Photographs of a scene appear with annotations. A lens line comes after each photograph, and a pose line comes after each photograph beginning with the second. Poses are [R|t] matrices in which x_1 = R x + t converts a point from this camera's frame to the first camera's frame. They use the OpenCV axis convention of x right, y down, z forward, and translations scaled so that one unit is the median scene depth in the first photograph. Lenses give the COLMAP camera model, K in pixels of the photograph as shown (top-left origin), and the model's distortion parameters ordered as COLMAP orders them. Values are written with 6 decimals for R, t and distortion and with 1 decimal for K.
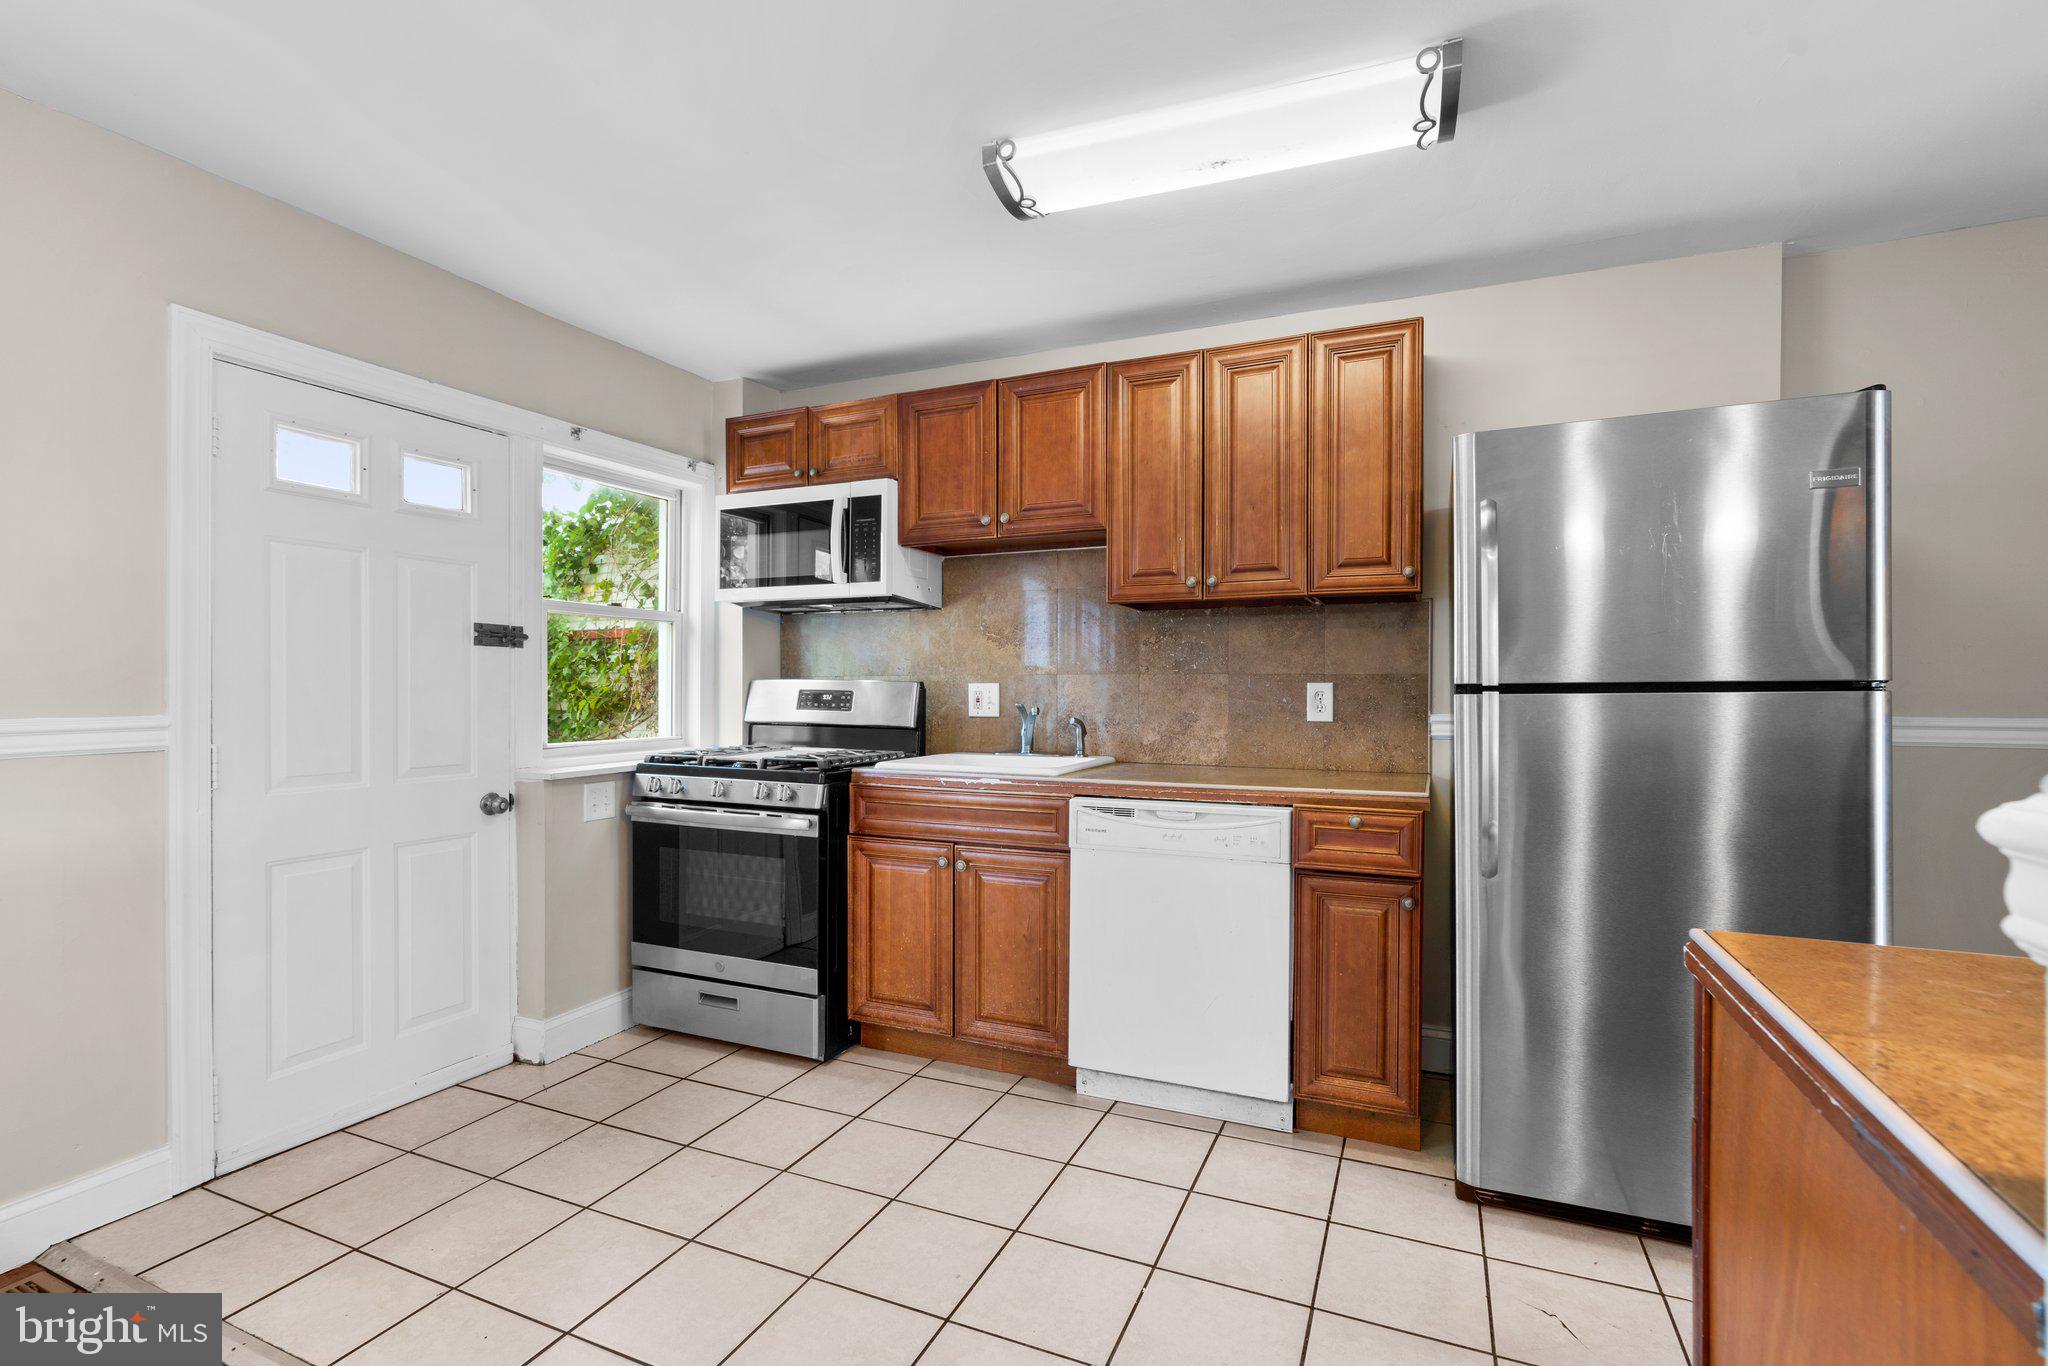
lens RADIAL K [[929.6, 0, 1026.1], [0, 929.6, 692.7], [0, 0, 1]] dist [-0.011167, 0.006296]
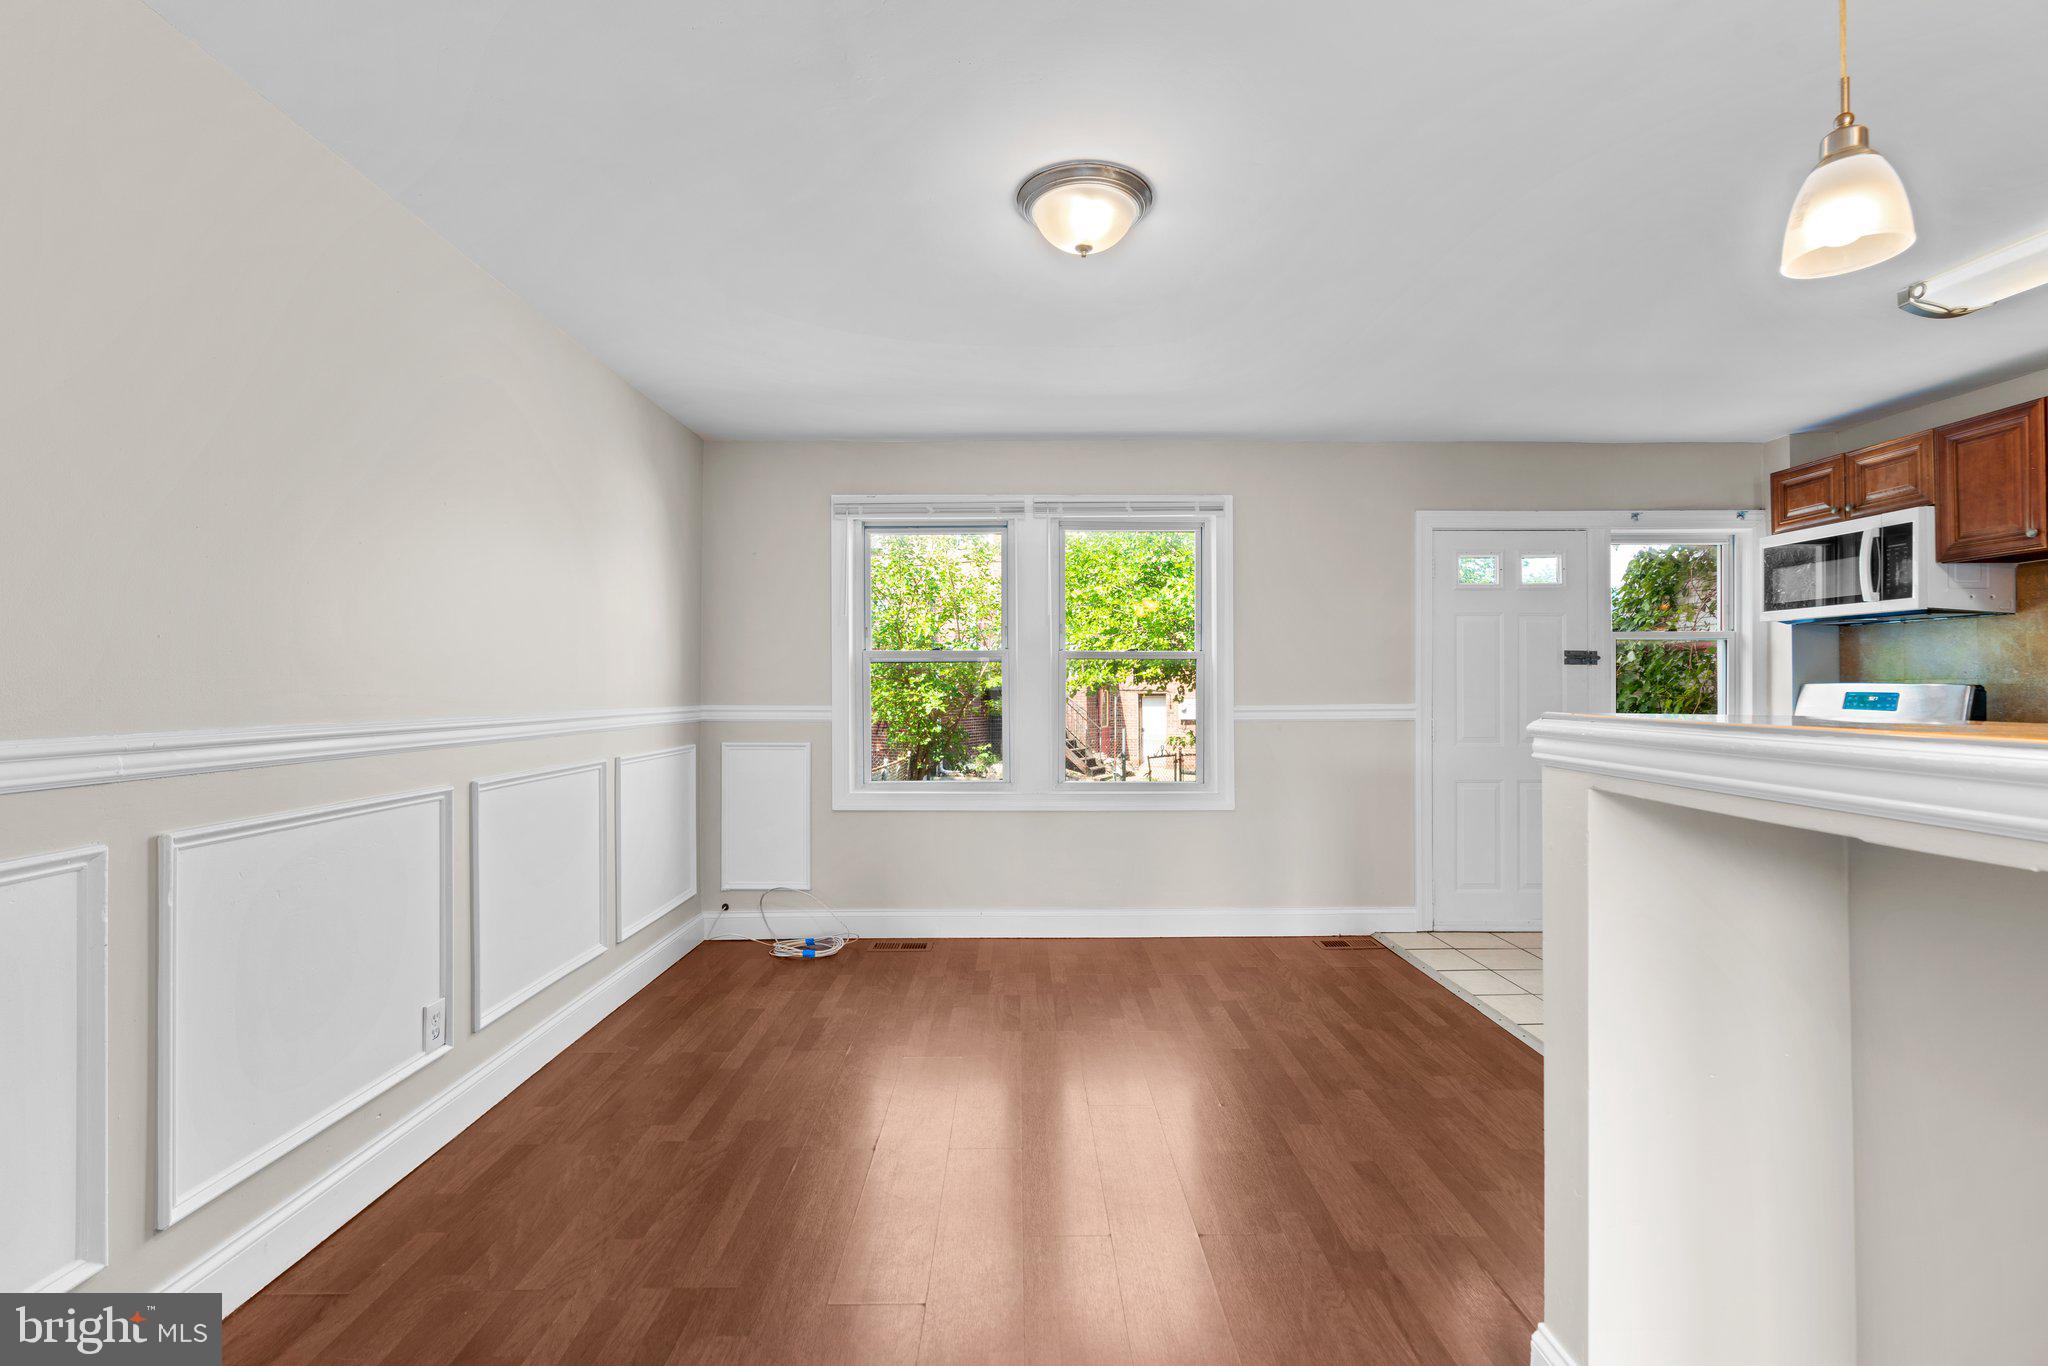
lens RADIAL K [[922.0, 0, 1028.9], [0, 922.0, 681.3], [0, 0, 1]] dist [-0.011741, 0.007411]
pose [[0.423880, -0.009264, -0.905671, 0.444166], [-0.002702, 0.999930, -0.011493, -0.000744], [0.905714, 0.007318, 0.423825, -0.508592]]
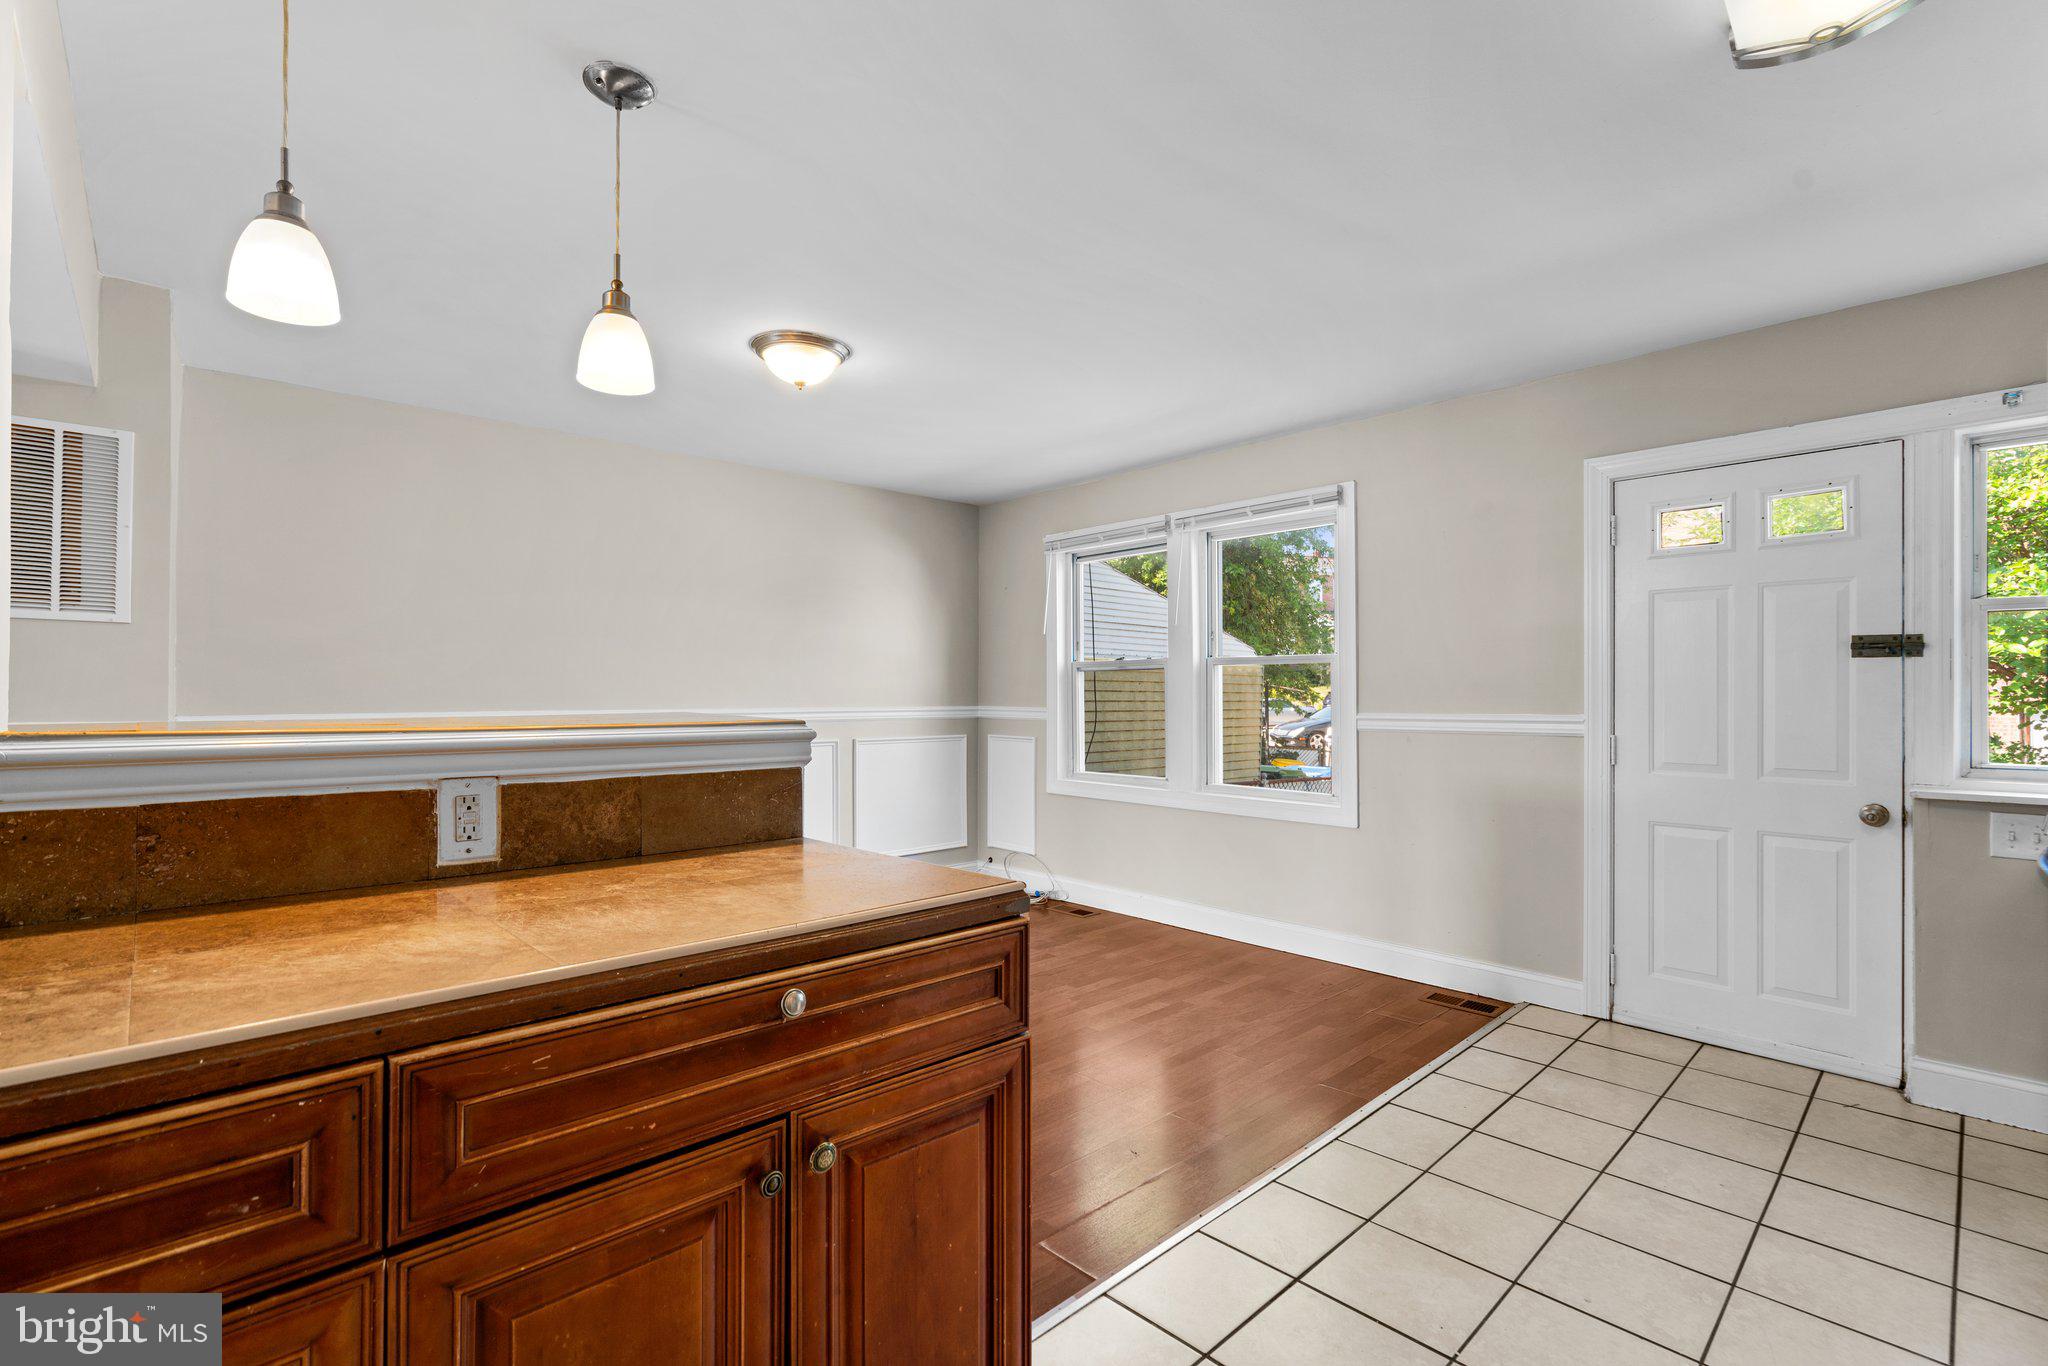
lens RADIAL K [[929.6, 0, 1026.1], [0, 929.6, 692.7], [0, 0, 1]] dist [-0.011167, 0.006296]
pose [[-0.384799, -0.002069, -0.922998, 0.680334], [-0.005326, 0.999986, -0.000021, -0.006751], [0.922985, 0.004908, -0.384805, 0.525409]]
